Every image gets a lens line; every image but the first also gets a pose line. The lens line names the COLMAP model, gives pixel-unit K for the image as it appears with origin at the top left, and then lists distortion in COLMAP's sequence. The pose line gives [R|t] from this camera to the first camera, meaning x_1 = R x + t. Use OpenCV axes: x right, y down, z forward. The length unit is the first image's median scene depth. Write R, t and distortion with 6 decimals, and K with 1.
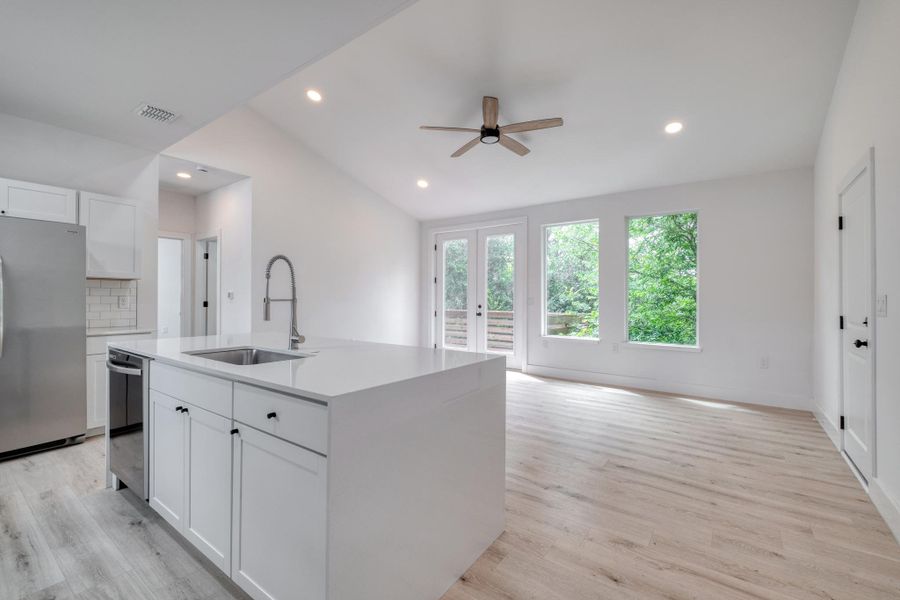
lens RADIAL K [[388.4, 0, 450.1], [0, 388.4, 300.2], [0, 0, 1]] dist [0.004940, -0.002870]
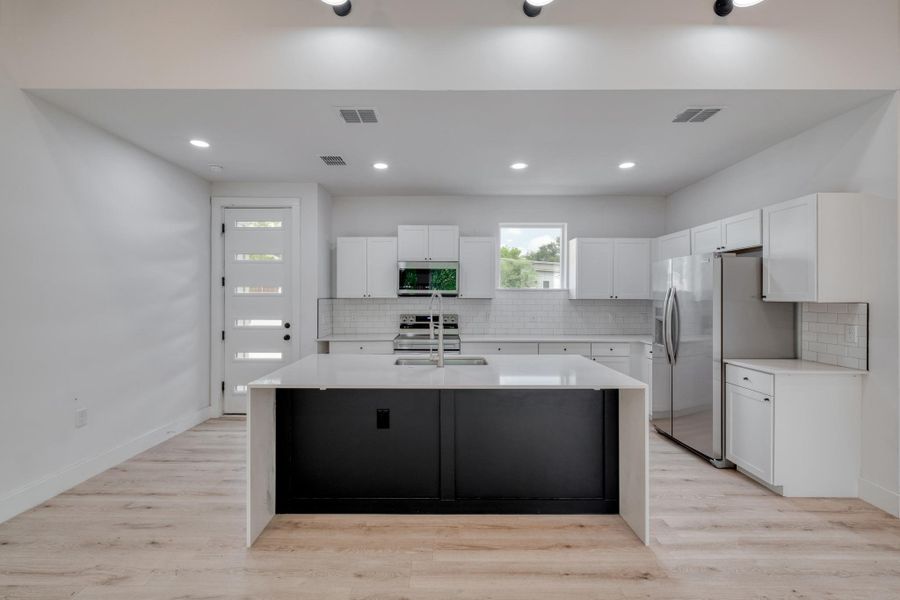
lens RADIAL K [[388.4, 0, 442.9], [0, 388.4, 298.0], [0, 0, 1]] dist [0.004940, -0.002870]
pose [[-0.809382, -0.006464, -0.587247, 0.245406], [-0.010886, 0.999933, 0.003997, -0.076172], [0.587182, 0.009627, -0.809398, 1.581446]]
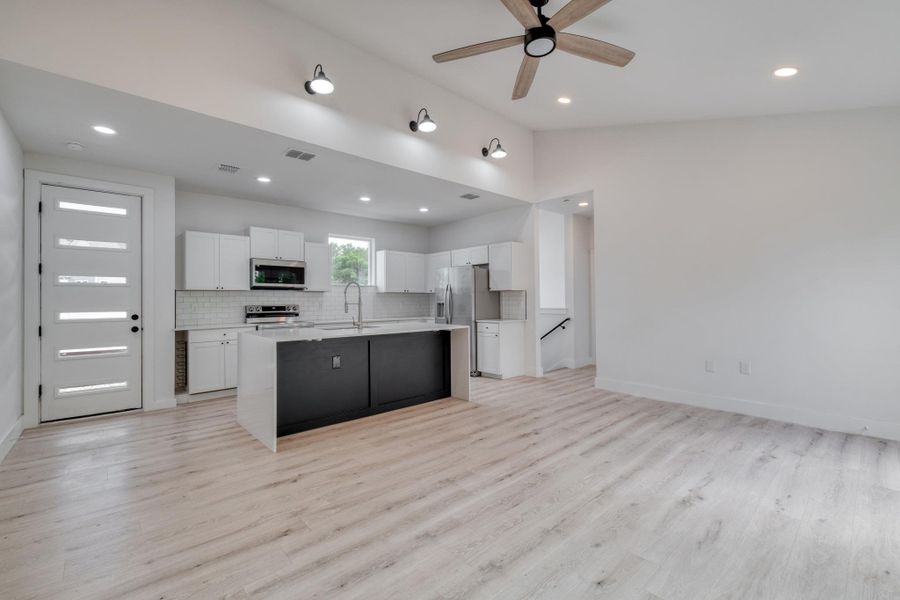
lens RADIAL K [[388.4, 0, 450.5], [0, 388.4, 295.9], [0, 0, 1]] dist [0.004940, -0.002870]
pose [[-0.205046, -0.017306, -0.978599, 1.104174], [0.001662, 0.999836, -0.018030, -0.002354], [0.978751, -0.005323, -0.204983, 1.459075]]
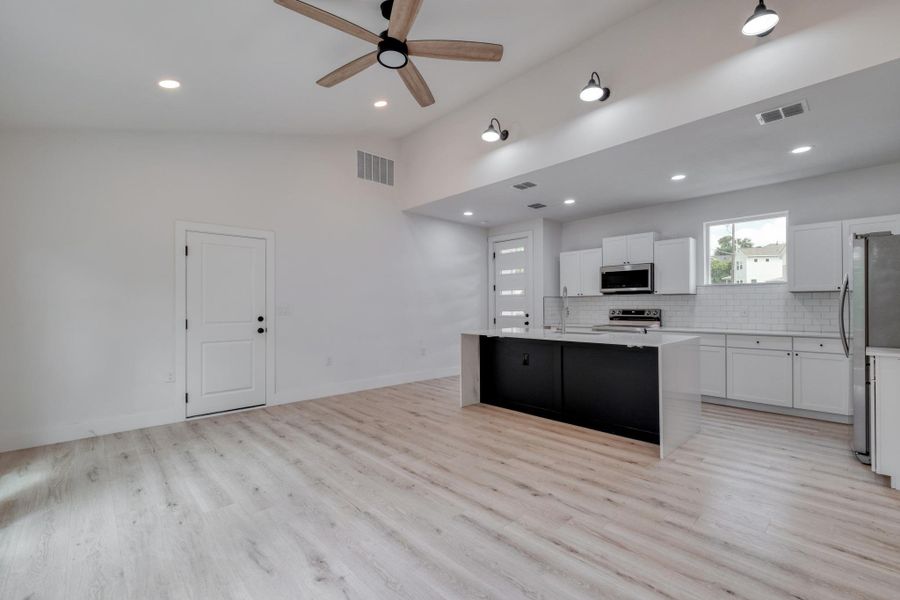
lens RADIAL K [[388.4, 0, 446.8], [0, 388.4, 302.7], [0, 0, 1]] dist [0.004940, -0.002870]
pose [[-0.981231, -0.001704, 0.192829, -0.161547], [-0.002546, 0.999988, -0.004116, -0.015468], [-0.192819, -0.004530, -0.981224, 2.387941]]
